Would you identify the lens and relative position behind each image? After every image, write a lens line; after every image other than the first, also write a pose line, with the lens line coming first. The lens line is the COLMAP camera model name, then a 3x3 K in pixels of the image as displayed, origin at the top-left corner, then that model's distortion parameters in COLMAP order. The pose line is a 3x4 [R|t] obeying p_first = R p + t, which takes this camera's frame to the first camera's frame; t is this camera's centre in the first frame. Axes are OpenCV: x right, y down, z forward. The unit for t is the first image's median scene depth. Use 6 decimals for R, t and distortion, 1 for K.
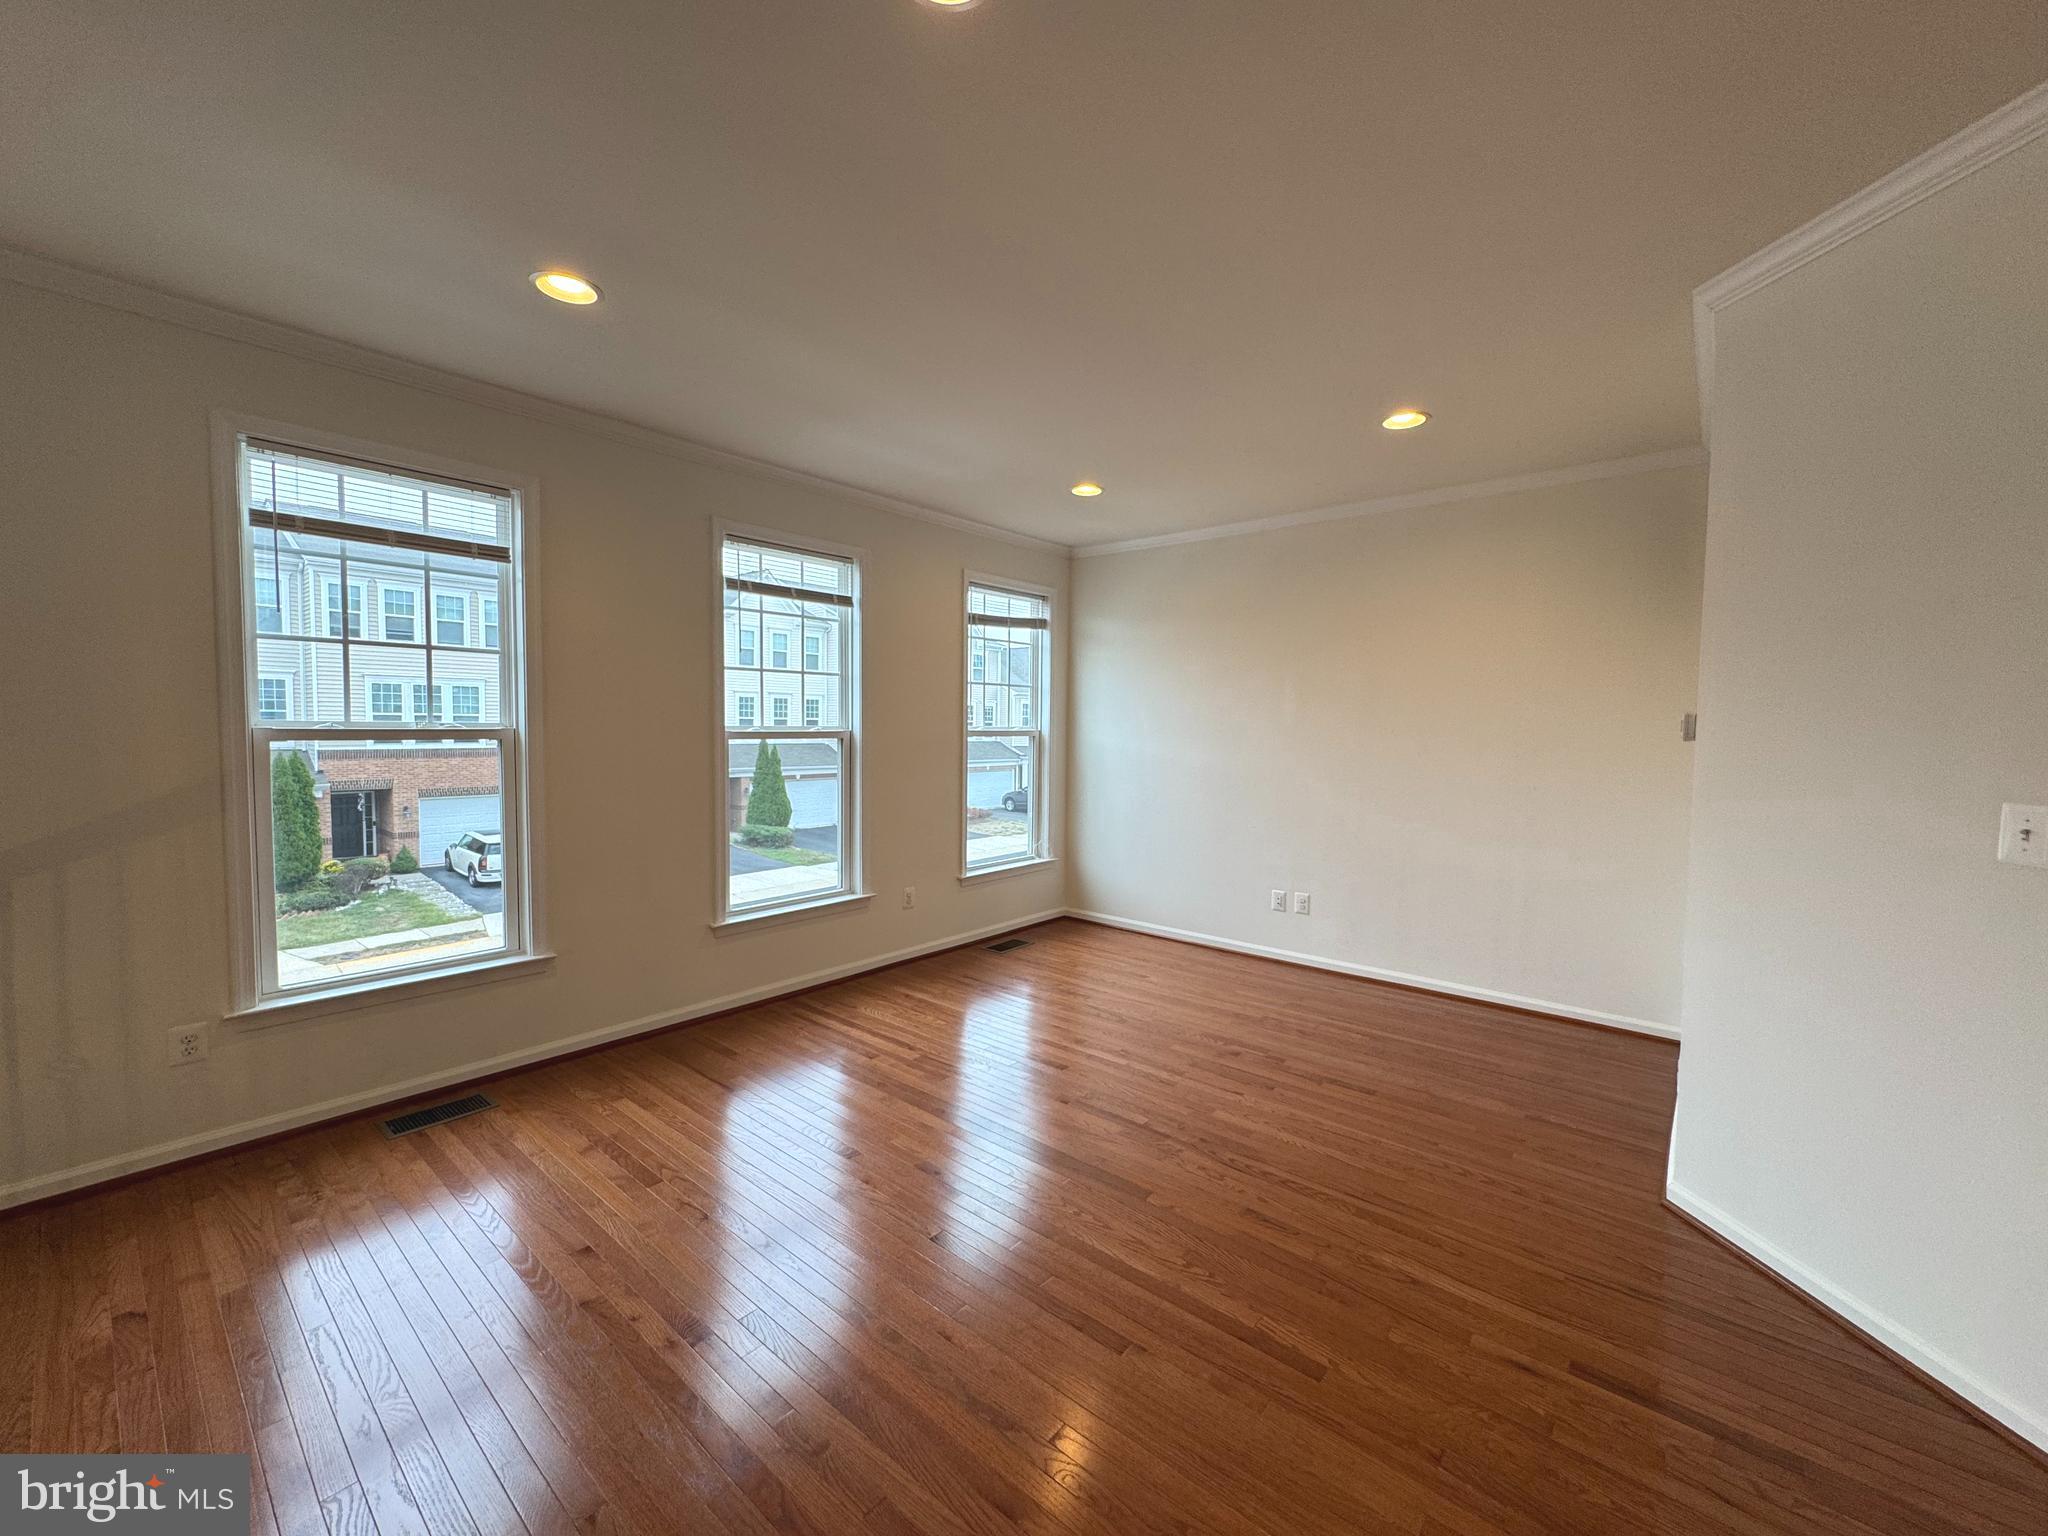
lens RADIAL K [[821.5, 0, 1023.2], [0, 821.5, 766.1], [0, 0, 1]] dist [-0.000638, -0.000307]
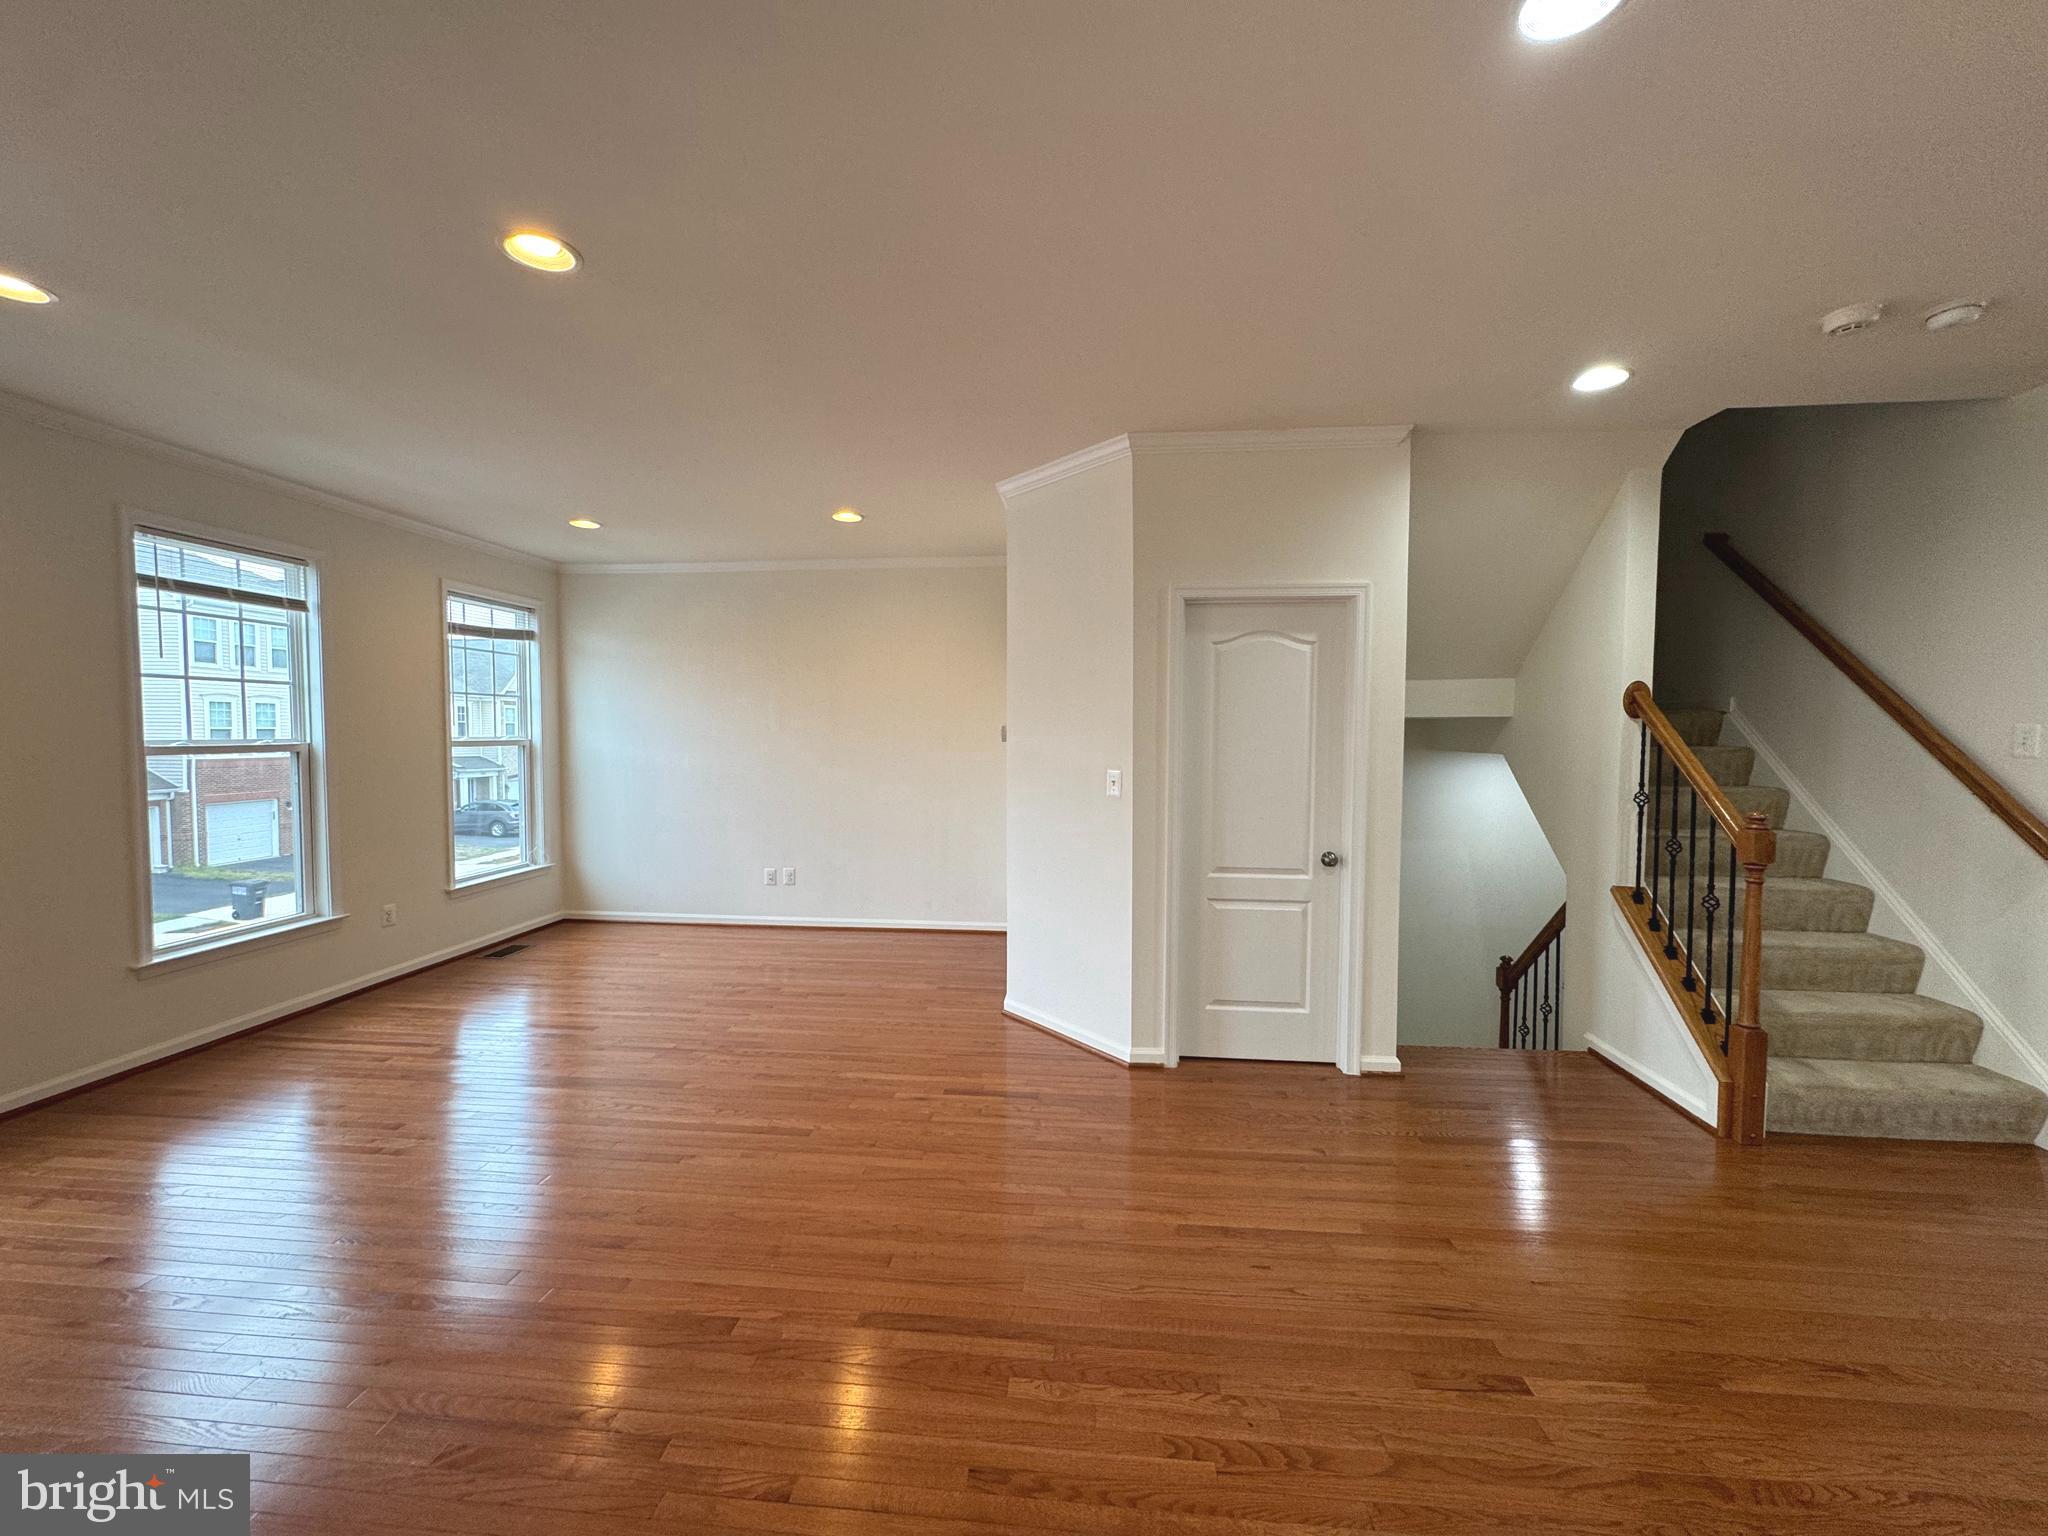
lens RADIAL K [[821.5, 0, 1023.2], [0, 821.5, 766.1], [0, 0, 1]] dist [-0.000638, -0.000307]
pose [[0.819740, -0.032460, 0.571816, -0.083998], [0.035052, 0.999364, 0.006480, 0.005774], [-0.571663, 0.014731, 0.820357, -0.250290]]
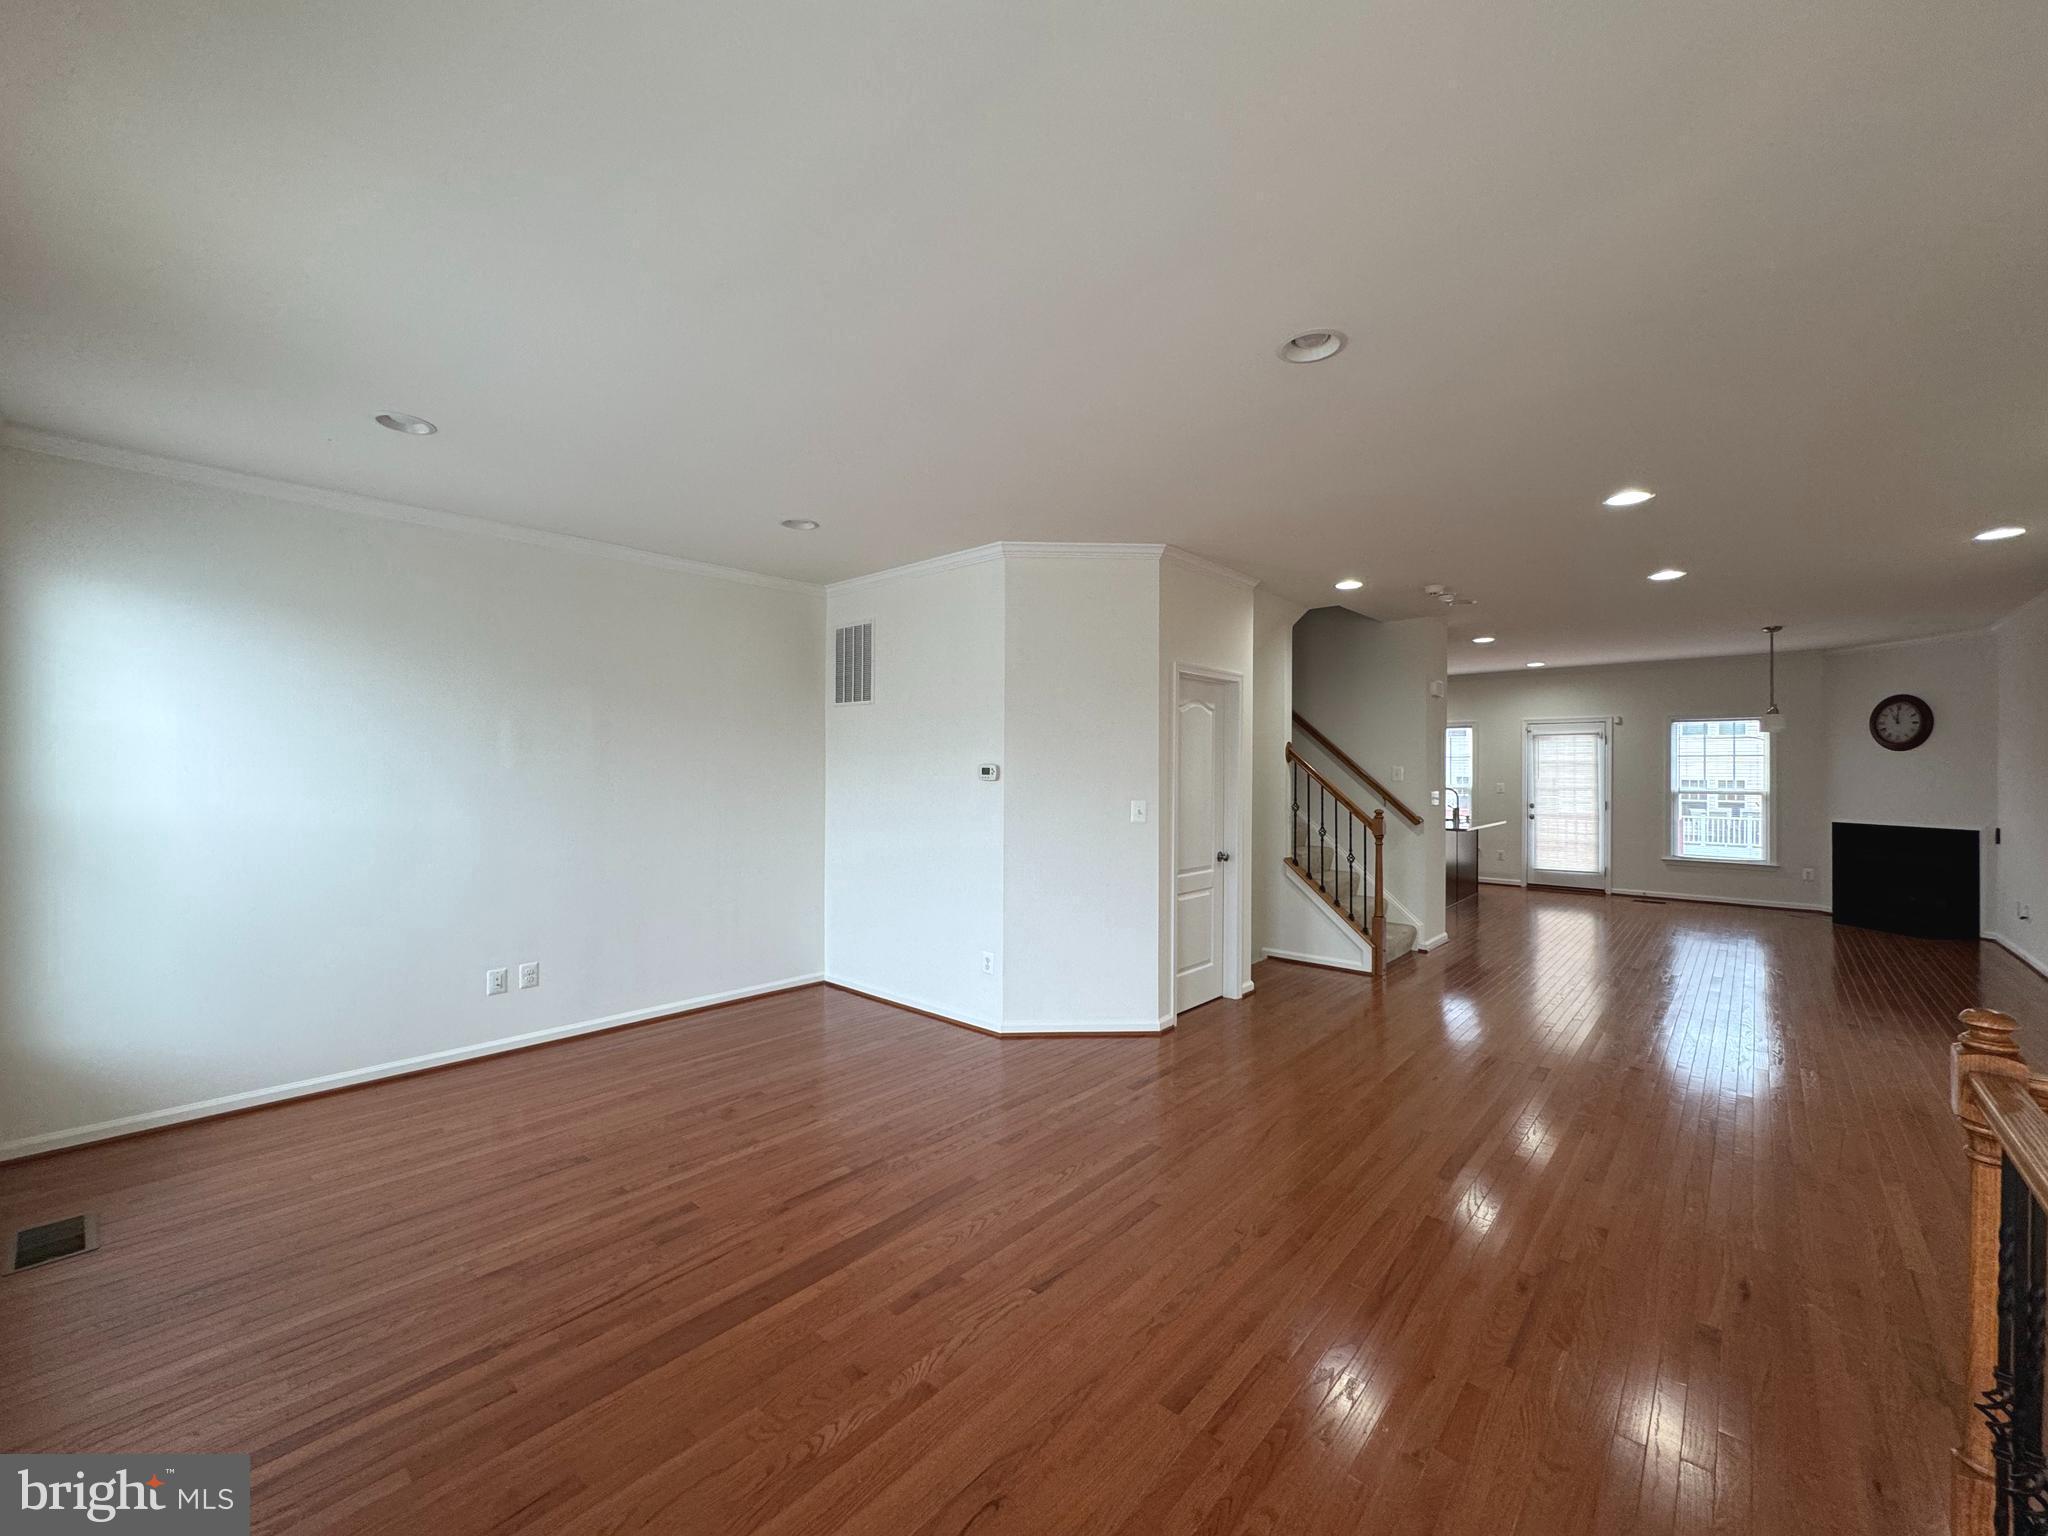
lens RADIAL K [[821.5, 0, 1023.2], [0, 821.5, 766.1], [0, 0, 1]] dist [-0.000638, -0.000307]
pose [[0.023088, -0.007978, 0.999702, -0.583695], [0.046935, 0.998874, 0.006887, -0.040125], [-0.998631, 0.046762, 0.023436, 0.505744]]
